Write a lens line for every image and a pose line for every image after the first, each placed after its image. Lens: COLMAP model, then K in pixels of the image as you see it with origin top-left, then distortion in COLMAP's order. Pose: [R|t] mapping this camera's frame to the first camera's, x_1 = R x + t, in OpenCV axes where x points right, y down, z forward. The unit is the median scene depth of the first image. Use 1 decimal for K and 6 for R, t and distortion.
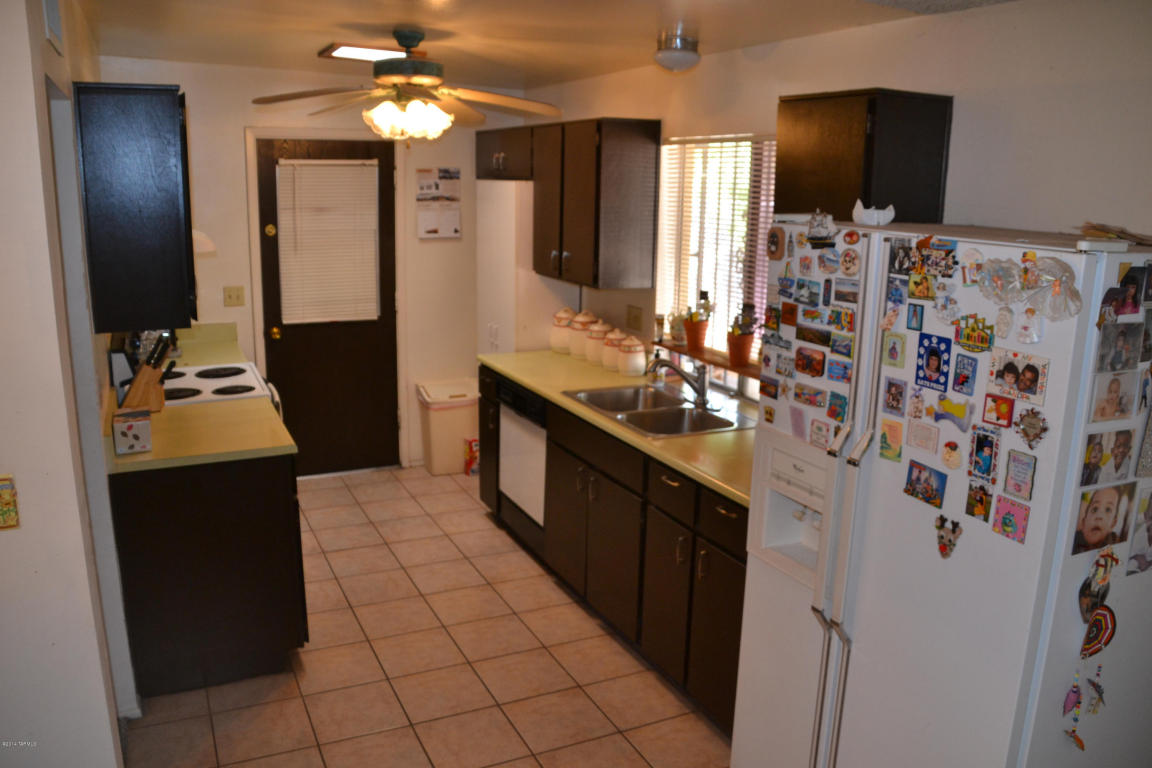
lens RADIAL K [[918.5, 0, 581.8], [0, 918.5, 407.9], [0, 0, 1]] dist [-0.176510, 0.127270]
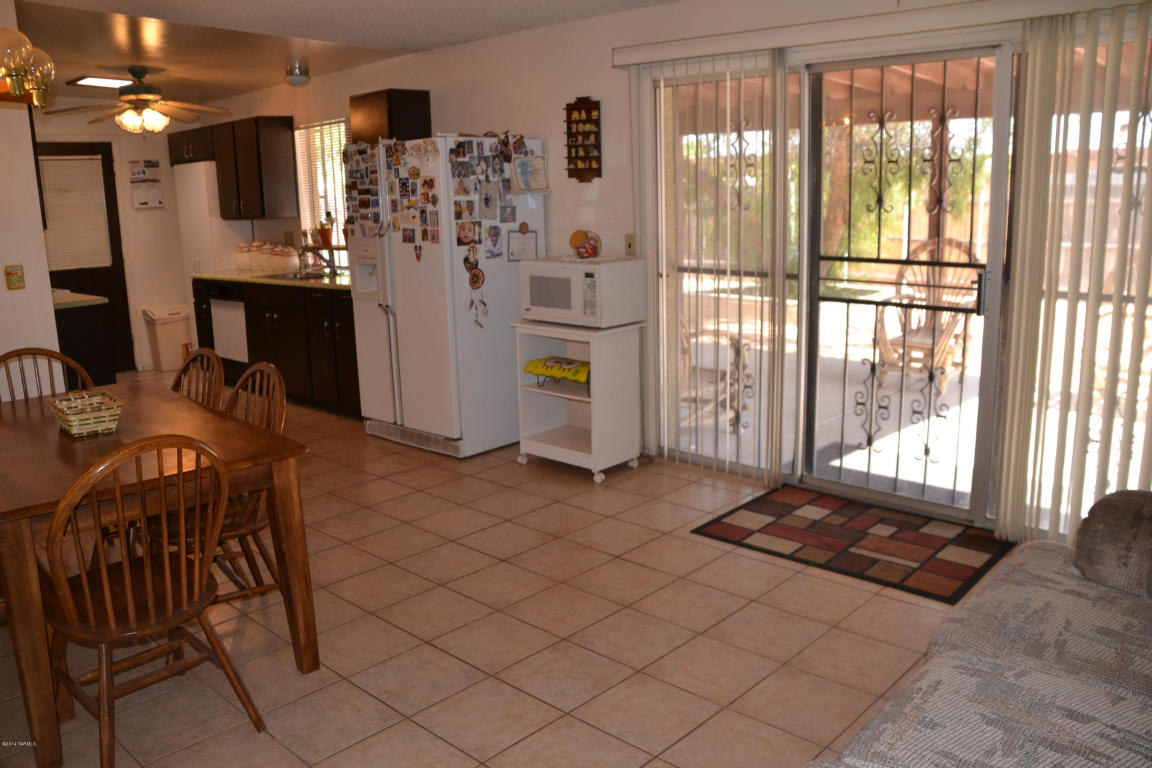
lens RADIAL K [[918.5, 0, 569.4], [0, 918.5, 392.0], [0, 0, 1]] dist [-0.176510, 0.127270]
pose [[0.933583, -0.124149, 0.336169, -0.057326], [0.134809, 0.990835, -0.008463, 0.293184], [-0.332037, 0.053220, 0.941764, -0.759636]]
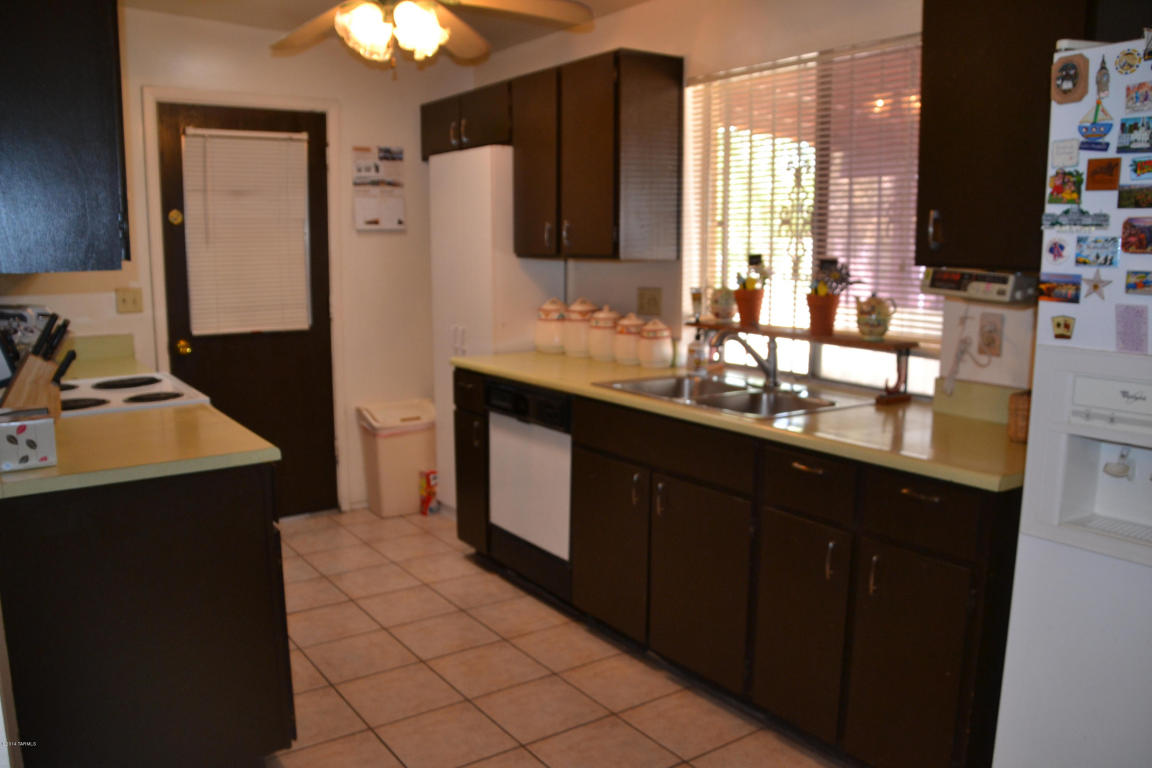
lens RADIAL K [[918.5, 0, 581.7], [0, 918.5, 403.5], [0, 0, 1]] dist [-0.176510, 0.127270]
pose [[0.986764, -0.044744, 0.155870, -0.157559], [0.055926, 0.996109, -0.068112, 0.053673], [-0.152216, 0.075927, 0.985426, 0.235738]]
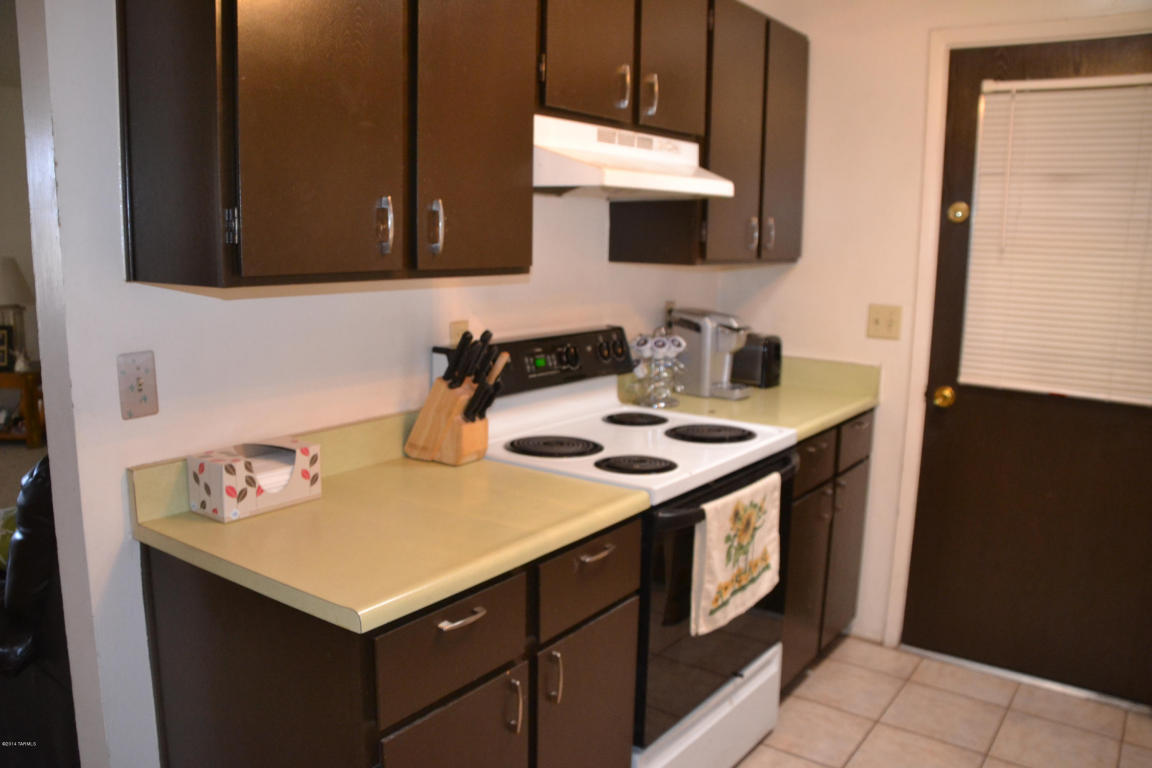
lens RADIAL K [[918.5, 0, 566.5], [0, 918.5, 386.8], [0, 0, 1]] dist [-0.176510, 0.127270]
pose [[0.478110, 0.136886, -0.867568, 0.039477], [-0.225233, 0.973857, 0.029532, -0.069652], [0.848929, 0.181285, 0.496442, 0.700257]]
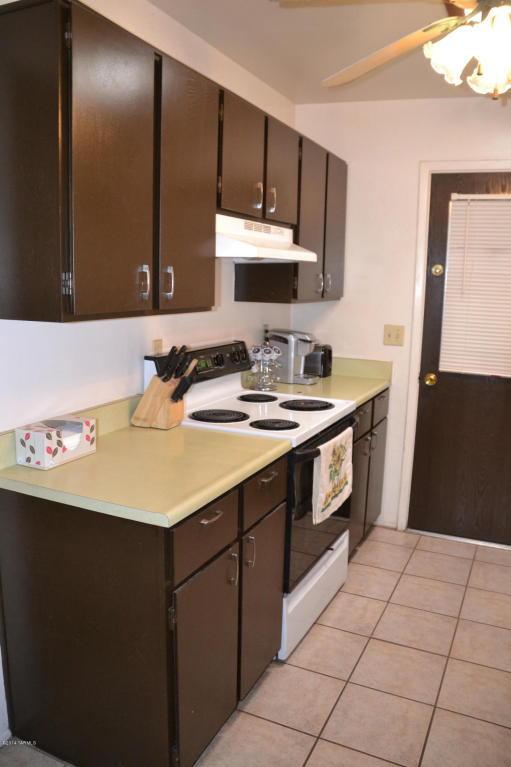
lens RADIAL K [[611.5, 0, 250.1], [0, 611.5, 385.1], [0, 0, 1]] dist [-0.176510, 0.127270]
pose [[0.628940, 0.128562, -0.766750, 0.035823], [-0.200210, 0.979753, 0.000051, -0.051969], [0.751233, 0.153479, 0.641945, 0.606103]]
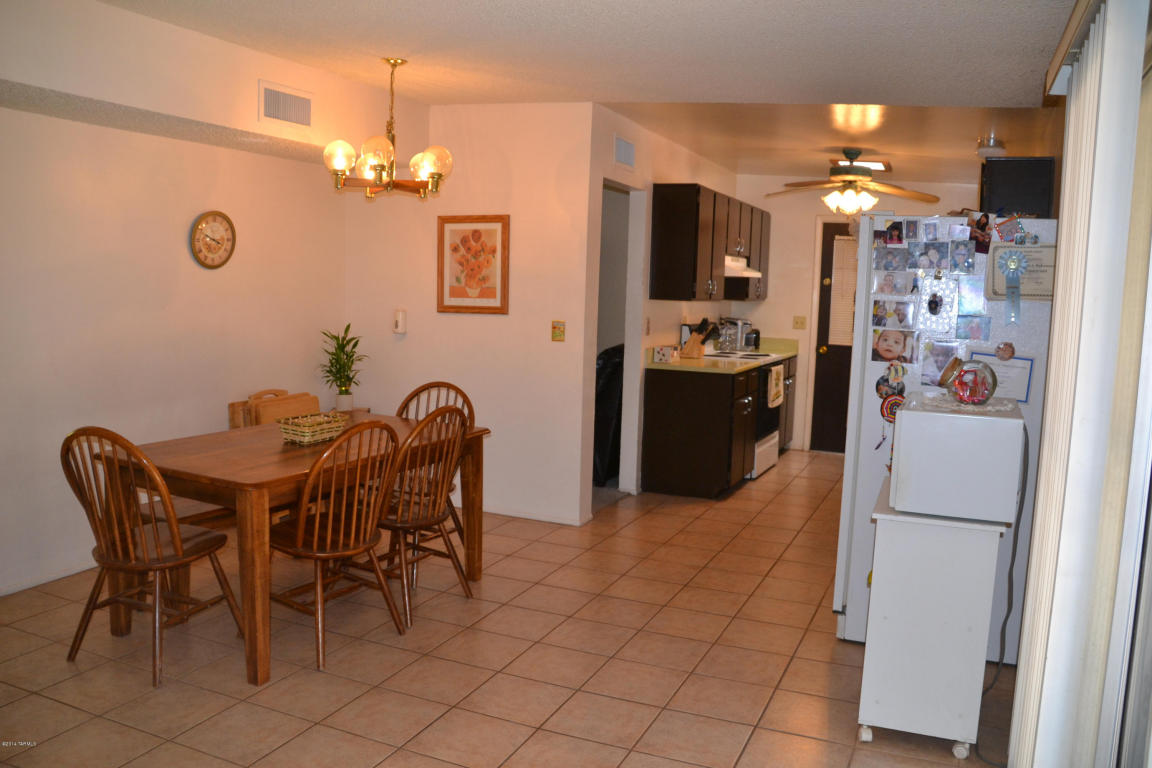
lens RADIAL K [[918.5, 0, 574.3], [0, 918.5, 386.2], [0, 0, 1]] dist [-0.176510, 0.127270]
pose [[0.649124, 0.085656, -0.755845, 0.721840], [-0.204283, 0.976768, -0.064748, 0.213359], [0.732739, 0.196436, 0.651541, -0.372058]]
